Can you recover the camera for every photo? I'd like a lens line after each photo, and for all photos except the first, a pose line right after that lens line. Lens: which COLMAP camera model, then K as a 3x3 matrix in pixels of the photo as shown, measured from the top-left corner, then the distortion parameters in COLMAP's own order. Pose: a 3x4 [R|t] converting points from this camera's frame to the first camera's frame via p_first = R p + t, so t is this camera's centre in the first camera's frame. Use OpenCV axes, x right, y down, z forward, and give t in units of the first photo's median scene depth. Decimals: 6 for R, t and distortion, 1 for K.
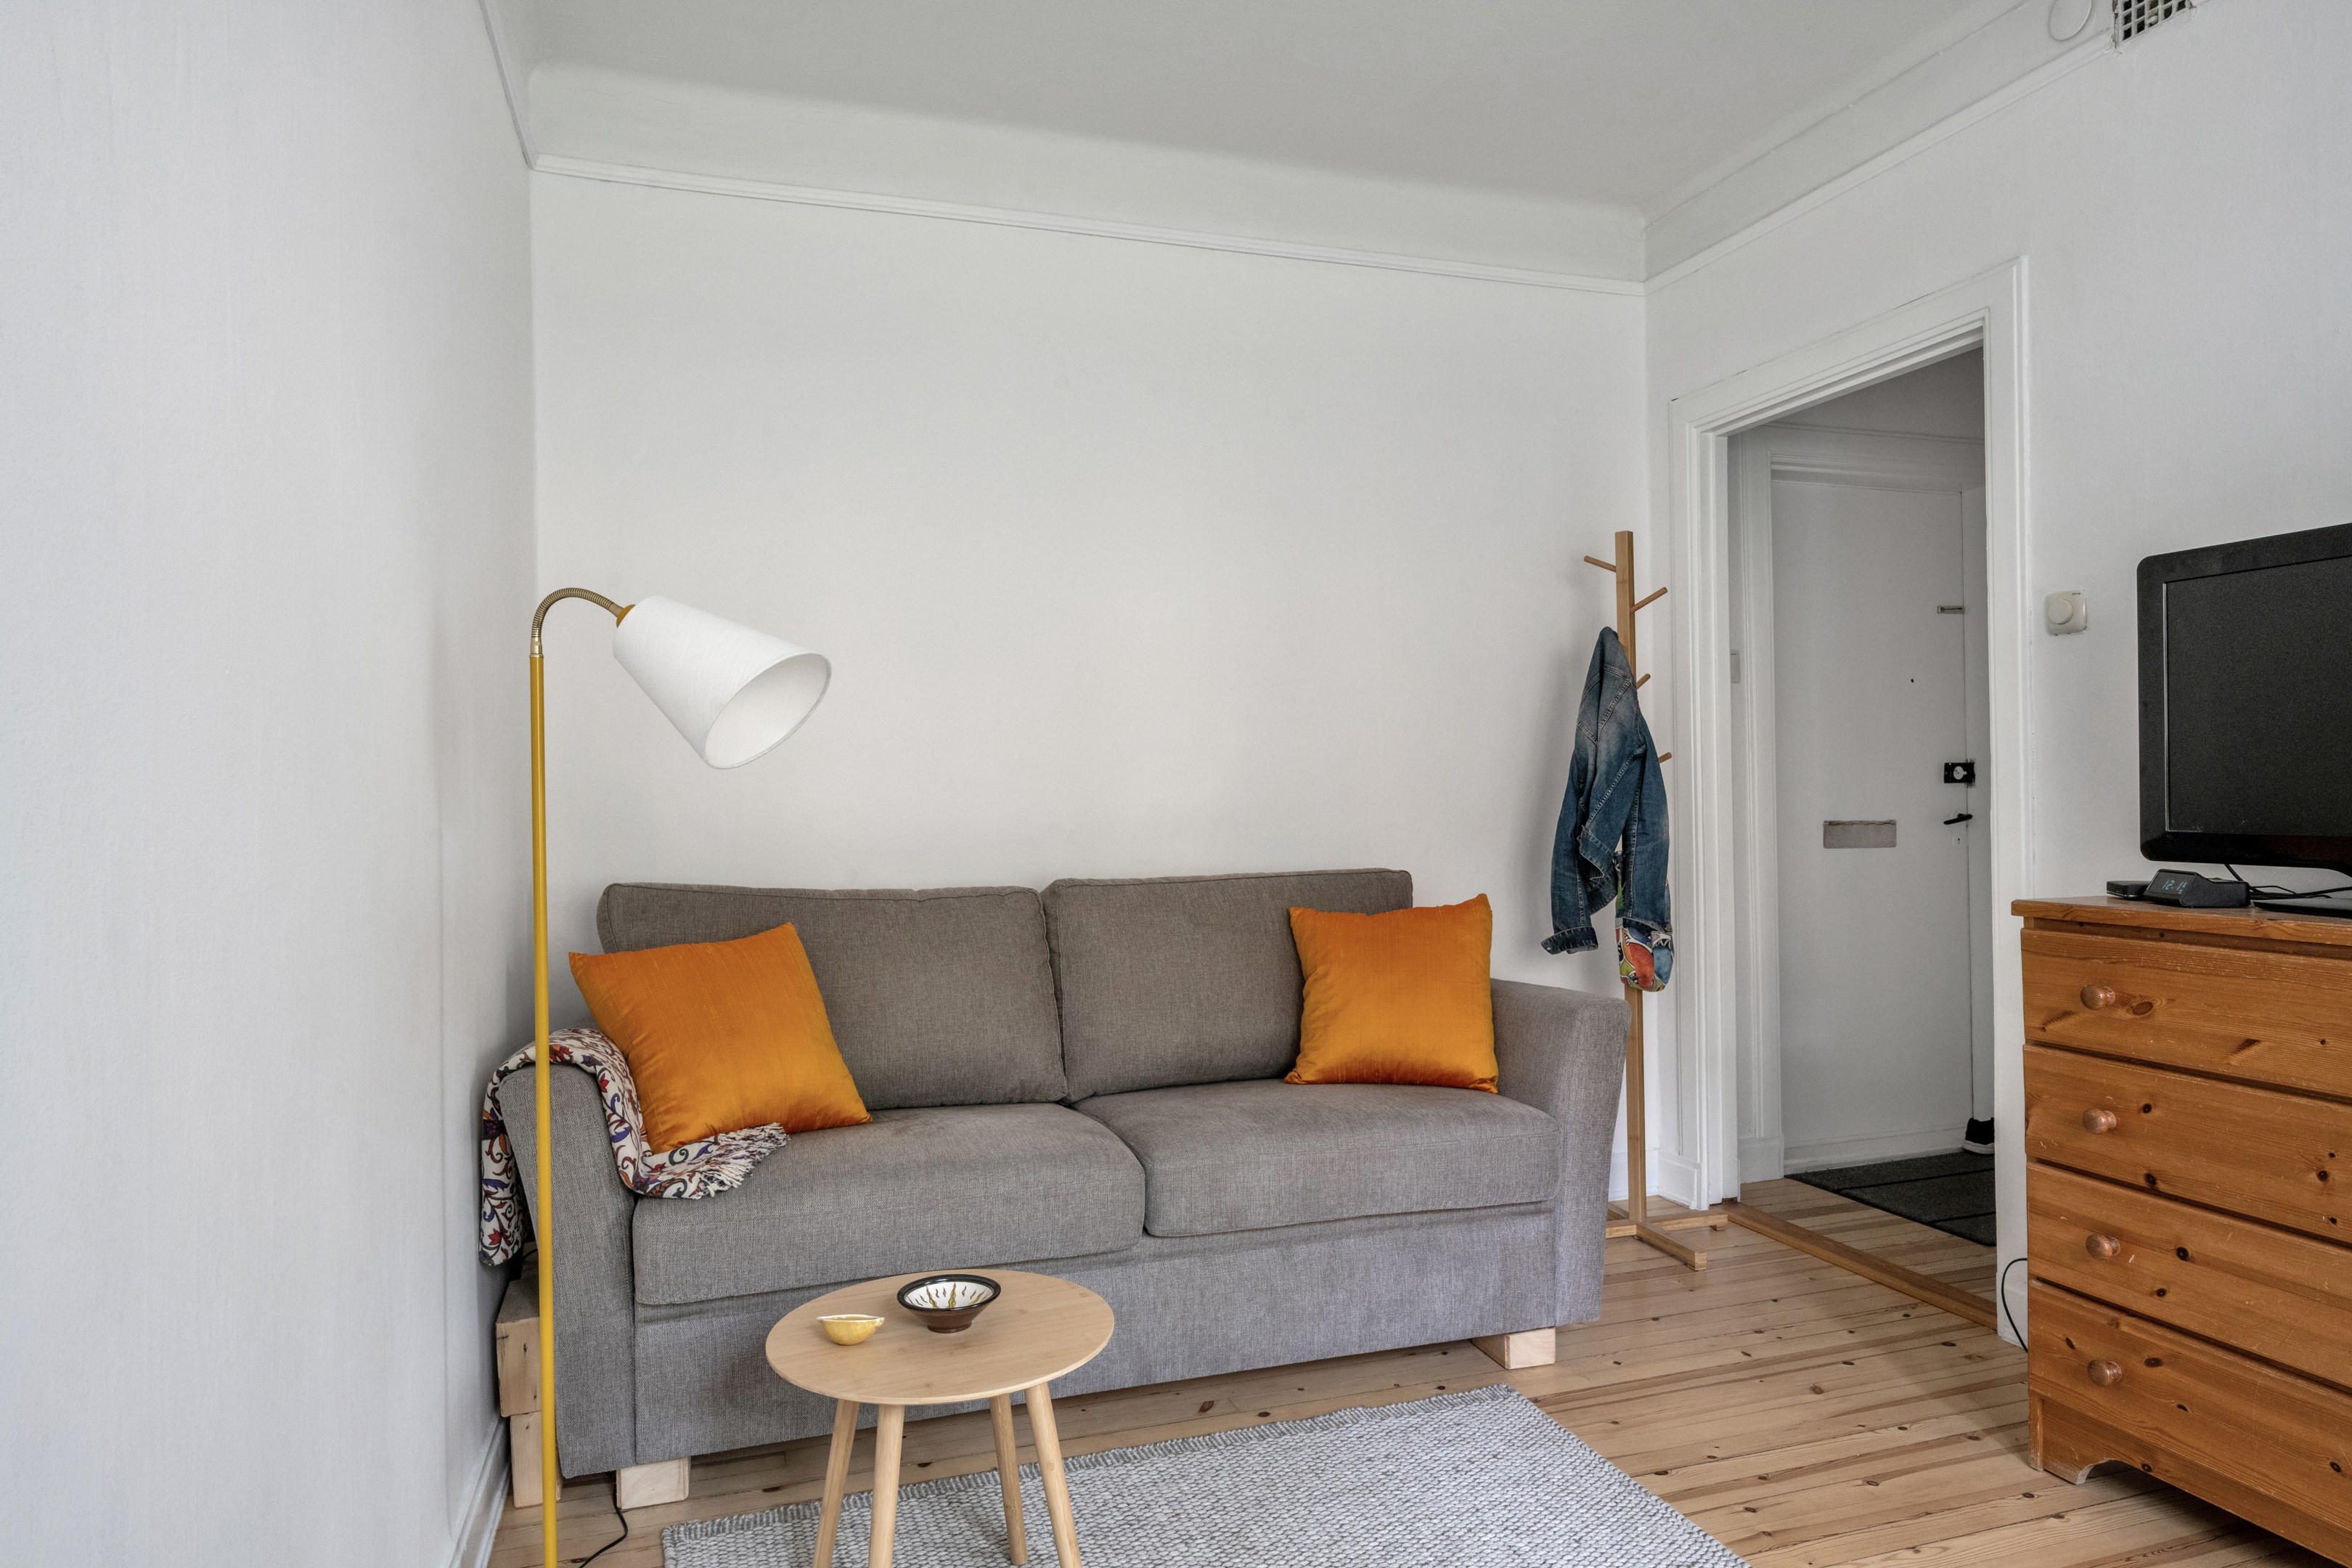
lens RADIAL K [[1476.2, 0, 1180.6], [0, 1476.2, 787.4], [0, 0, 1]] dist [-0.006809, -0.000059]
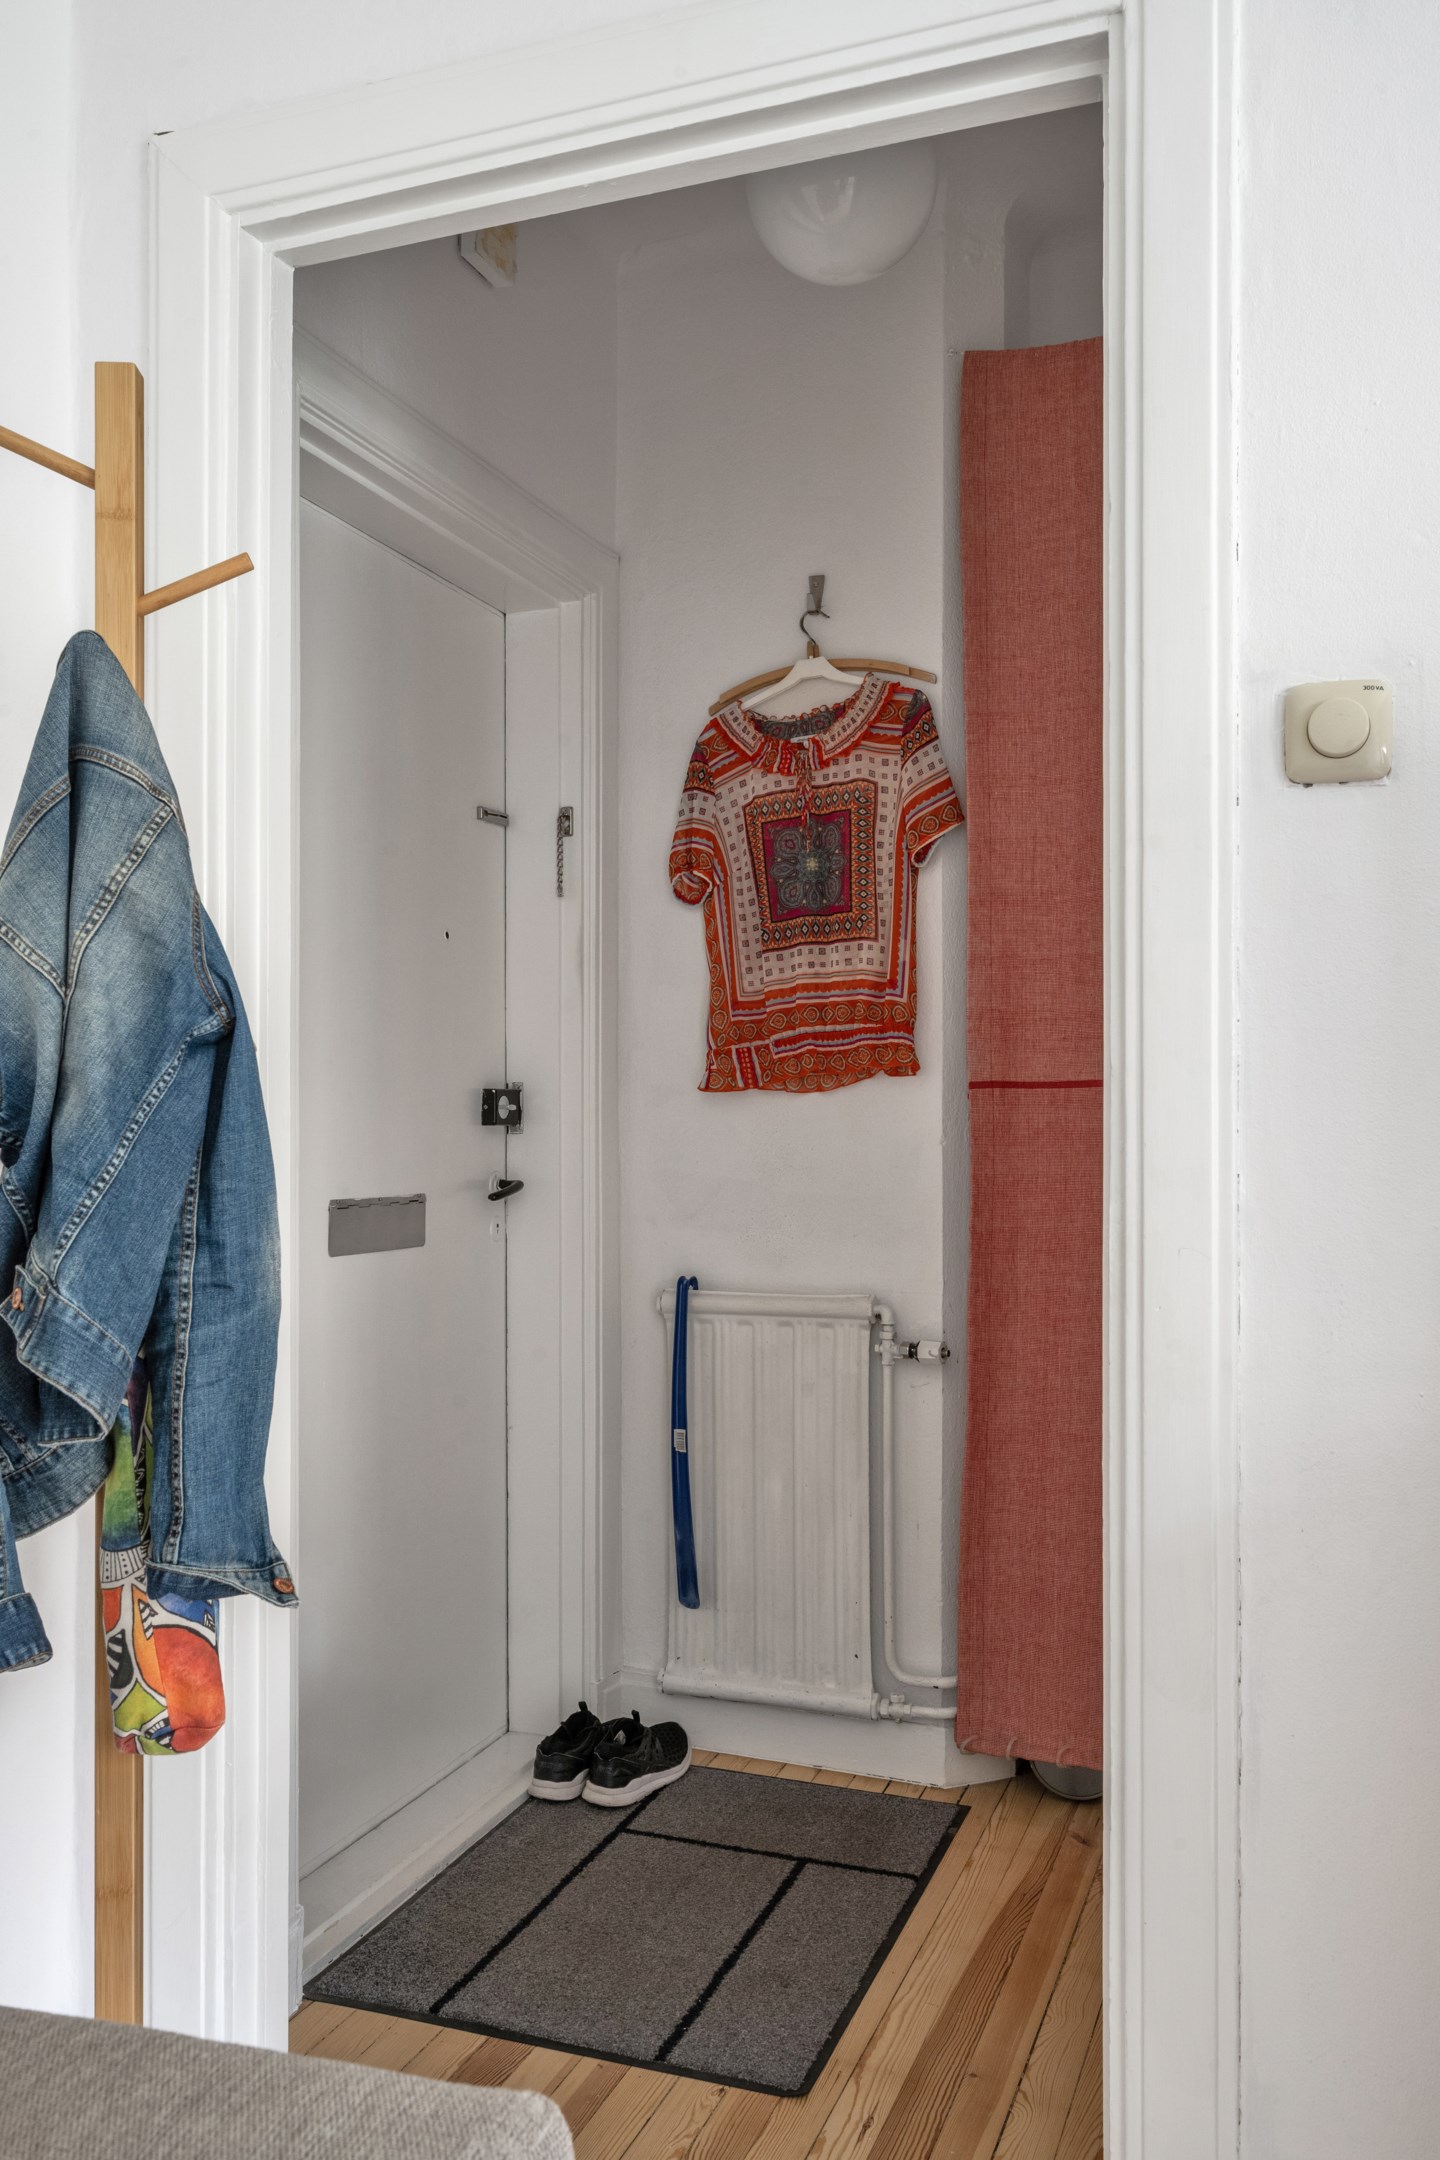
lens RADIAL K [[1734.8, 0, 716.1], [0, 1734.8, 1094.2], [0, 0, 1]] dist [-0.012135, -0.005891]
pose [[0.636955, 0.022732, 0.770566, 0.092124], [-0.012292, 0.999738, -0.019332, -0.003941], [-0.770803, 0.002842, 0.637067, 0.667974]]
